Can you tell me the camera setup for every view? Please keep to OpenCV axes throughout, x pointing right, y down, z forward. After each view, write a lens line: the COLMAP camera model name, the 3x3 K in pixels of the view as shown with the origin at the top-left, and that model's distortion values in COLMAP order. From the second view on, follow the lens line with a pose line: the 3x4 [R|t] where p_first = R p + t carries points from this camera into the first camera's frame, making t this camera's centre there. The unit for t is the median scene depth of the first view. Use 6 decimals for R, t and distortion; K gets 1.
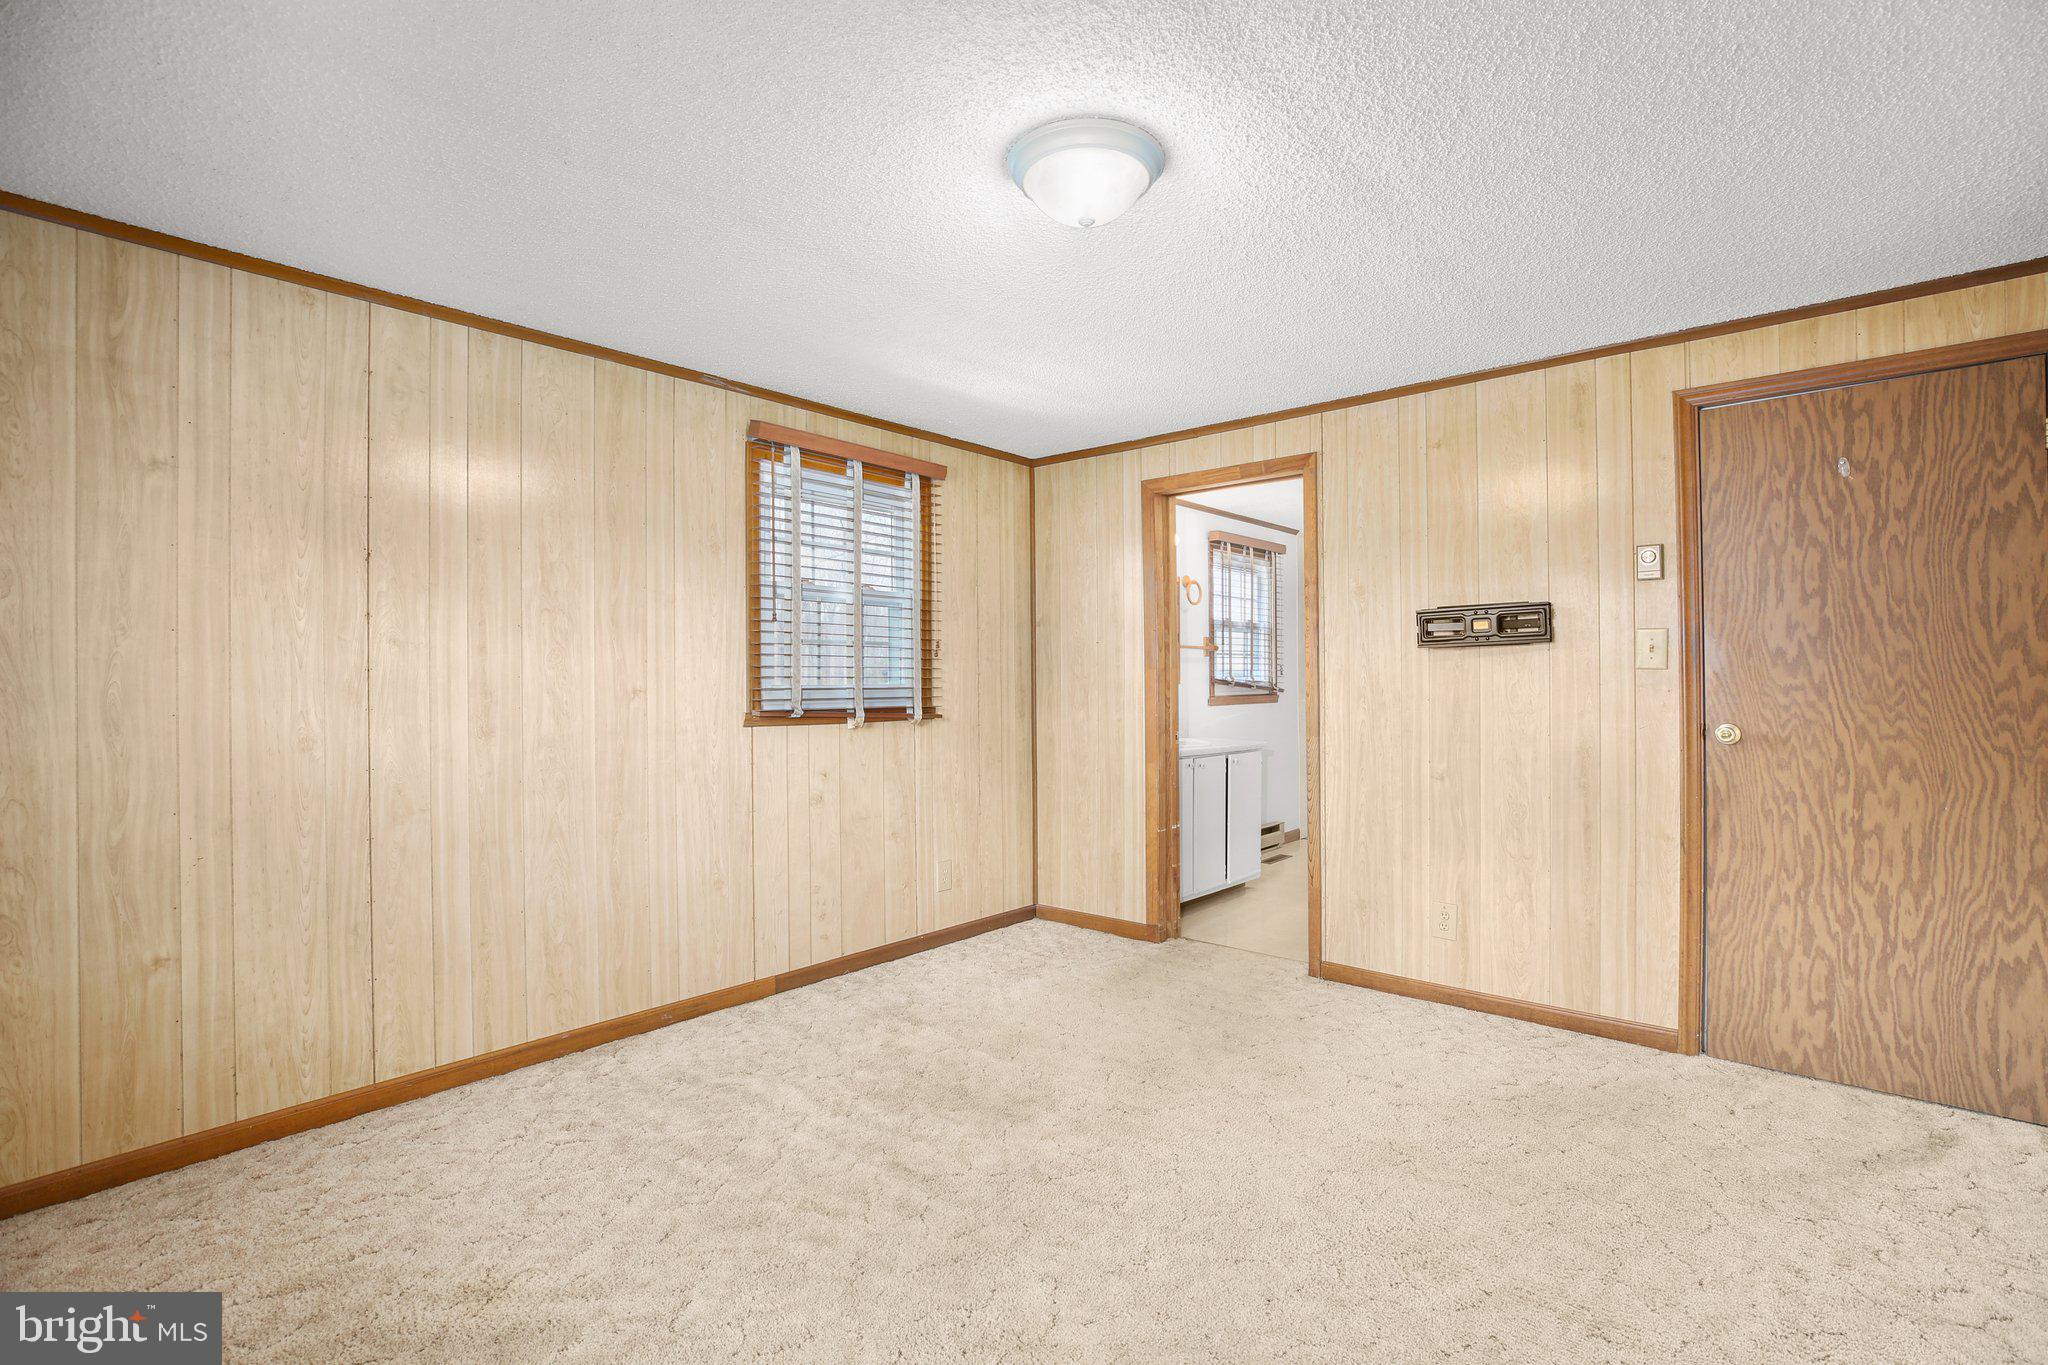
lens RADIAL K [[940.9, 0, 1036.7], [0, 940.9, 678.5], [0, 0, 1]] dist [-0.040393, 0.010246]
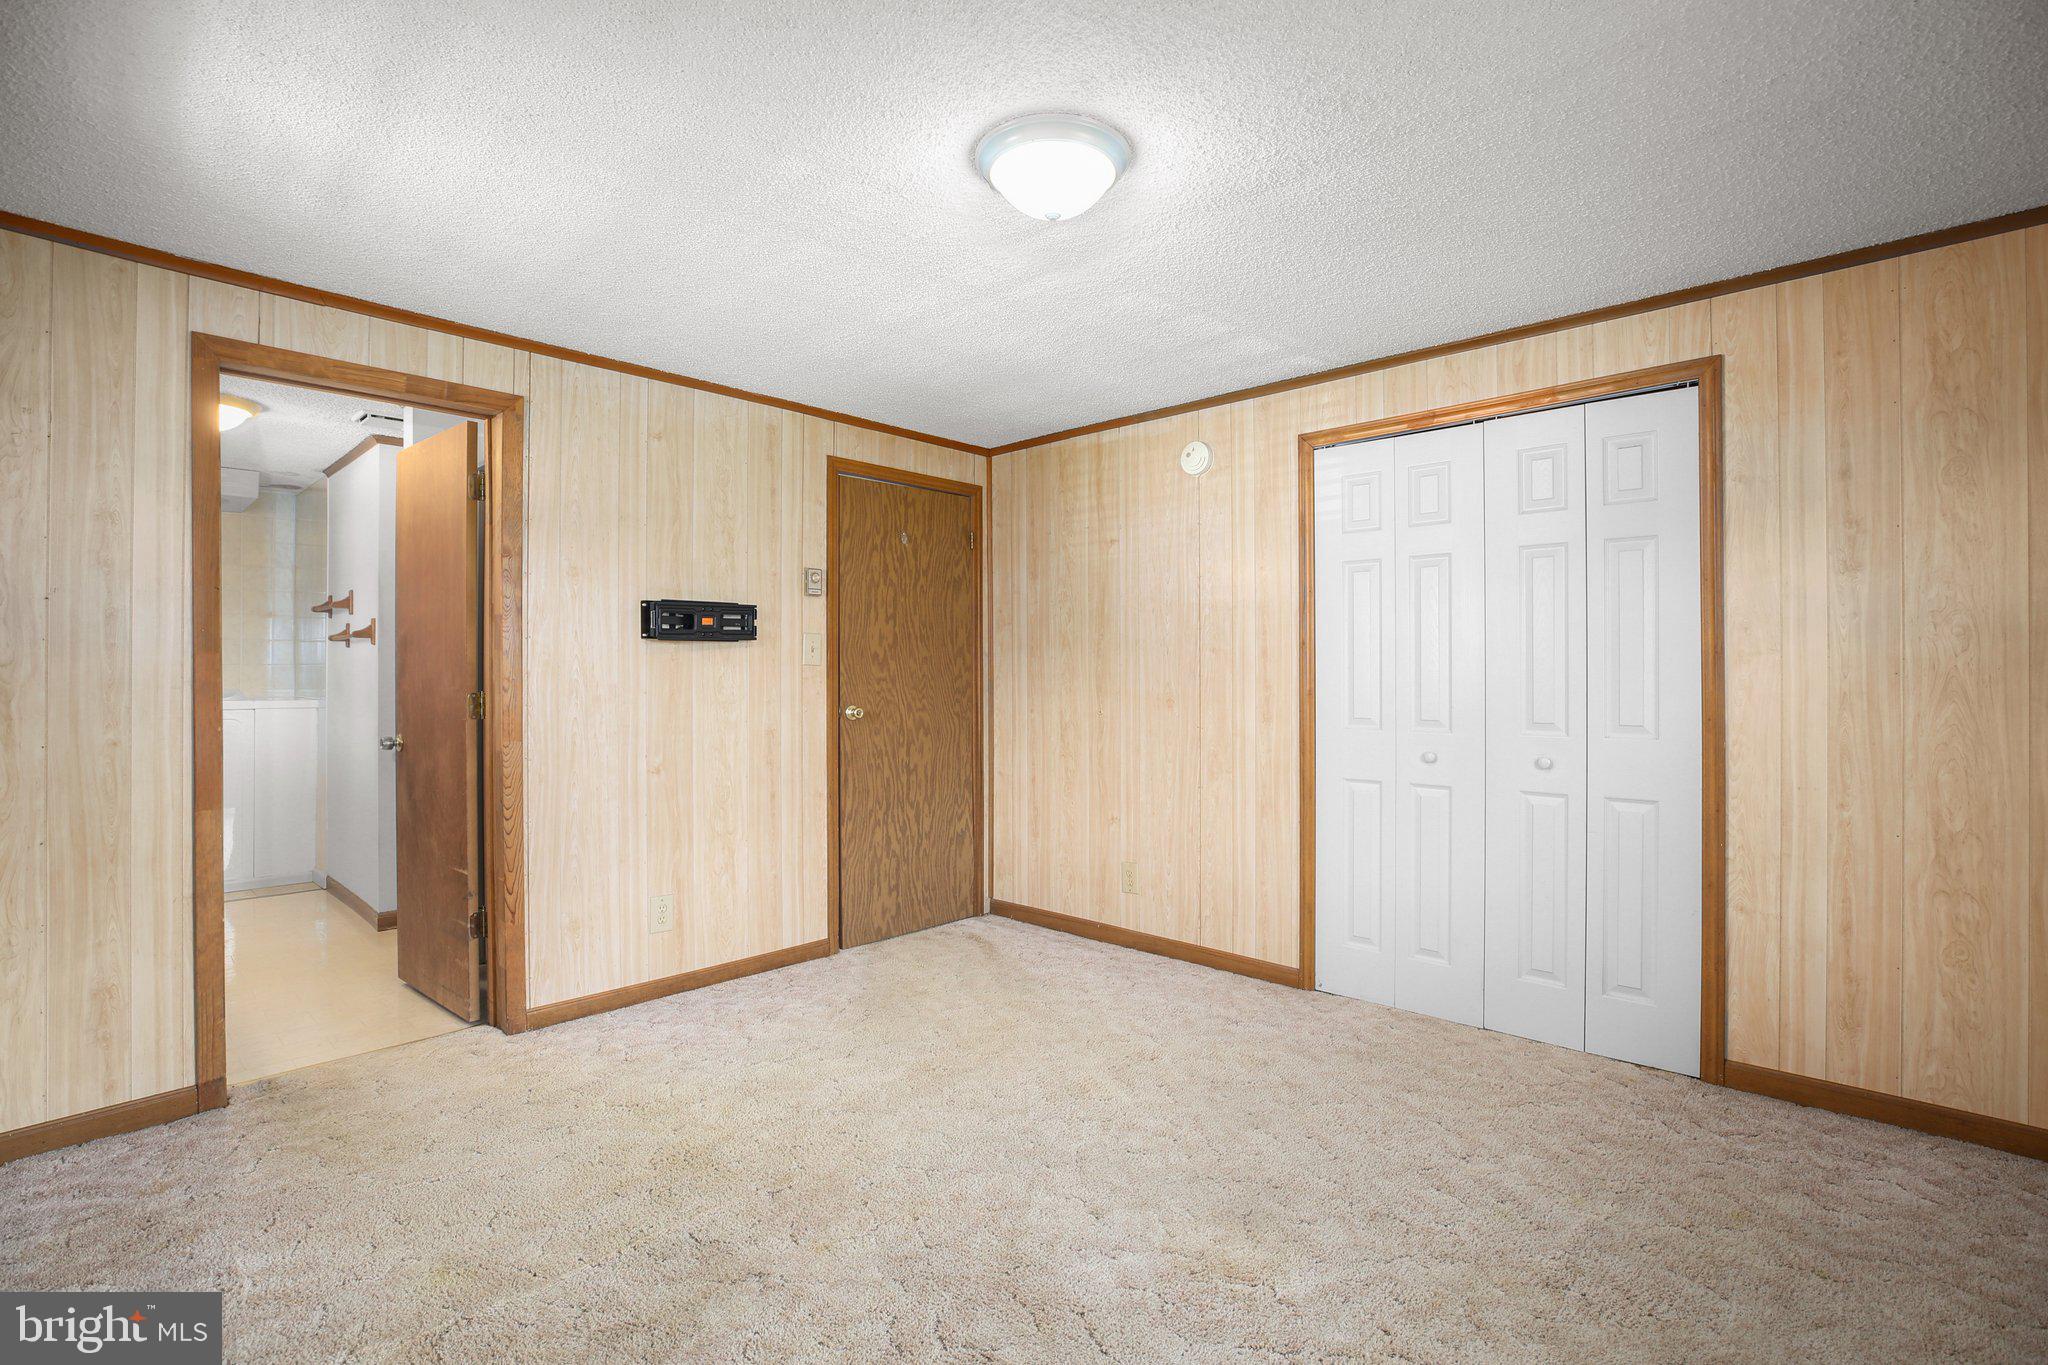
lens RADIAL K [[940.9, 0, 1036.9], [0, 940.9, 672.3], [0, 0, 1]] dist [-0.040393, 0.010246]
pose [[0.028472, 0.005034, 0.999582, -0.502272], [-0.003978, 0.999980, -0.004922, 0.003788], [-0.999587, -0.003836, 0.028491, 0.518426]]
